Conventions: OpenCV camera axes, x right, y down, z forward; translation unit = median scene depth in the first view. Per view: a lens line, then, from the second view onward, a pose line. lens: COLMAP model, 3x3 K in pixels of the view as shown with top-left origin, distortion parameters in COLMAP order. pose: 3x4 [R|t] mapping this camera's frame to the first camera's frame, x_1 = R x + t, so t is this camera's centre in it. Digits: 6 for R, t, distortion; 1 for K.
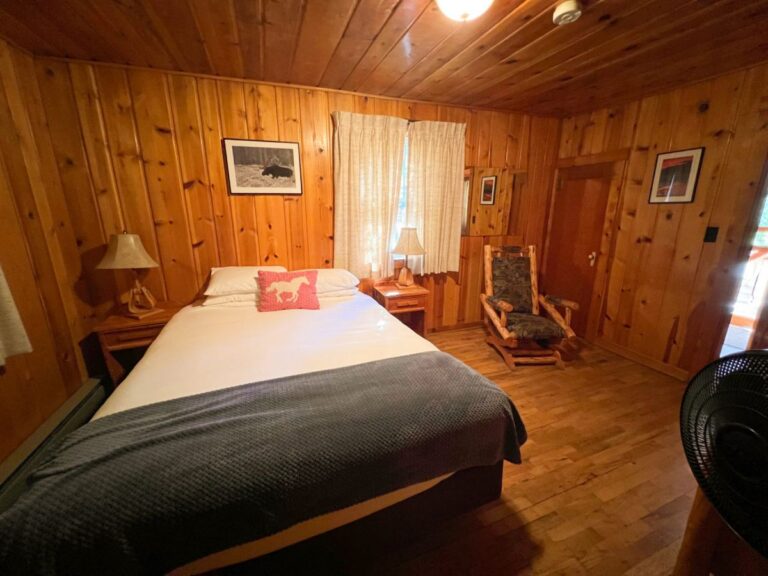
lens RADIAL K [[309.8, 0, 382.7], [0, 309.8, 286.3], [0, 0, 1]] dist [-0.009676, 0.000009]
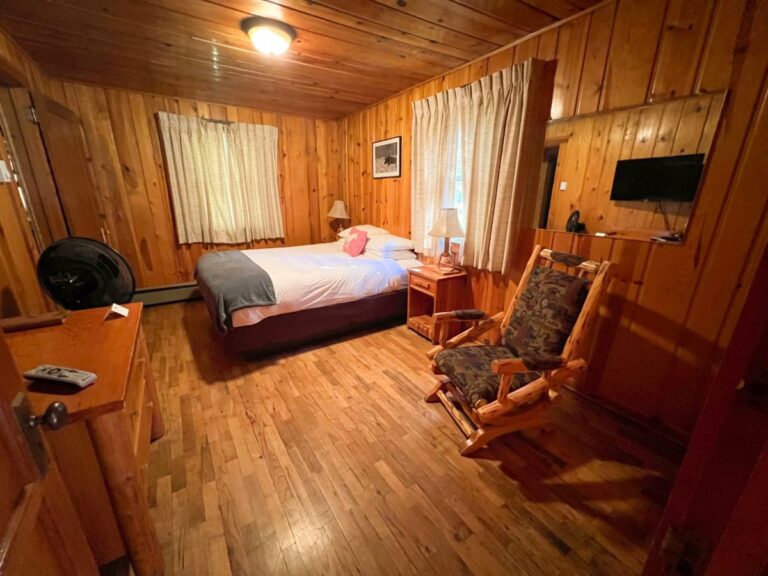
lens RADIAL K [[309.8, 0, 380.4], [0, 309.8, 288.7], [0, 0, 1]] dist [-0.009676, 0.000009]
pose [[0.214858, 0.293582, -0.931475, 1.138068], [-0.246750, 0.939125, 0.239077, -0.156387], [0.944960, 0.178474, 0.274220, 0.698062]]
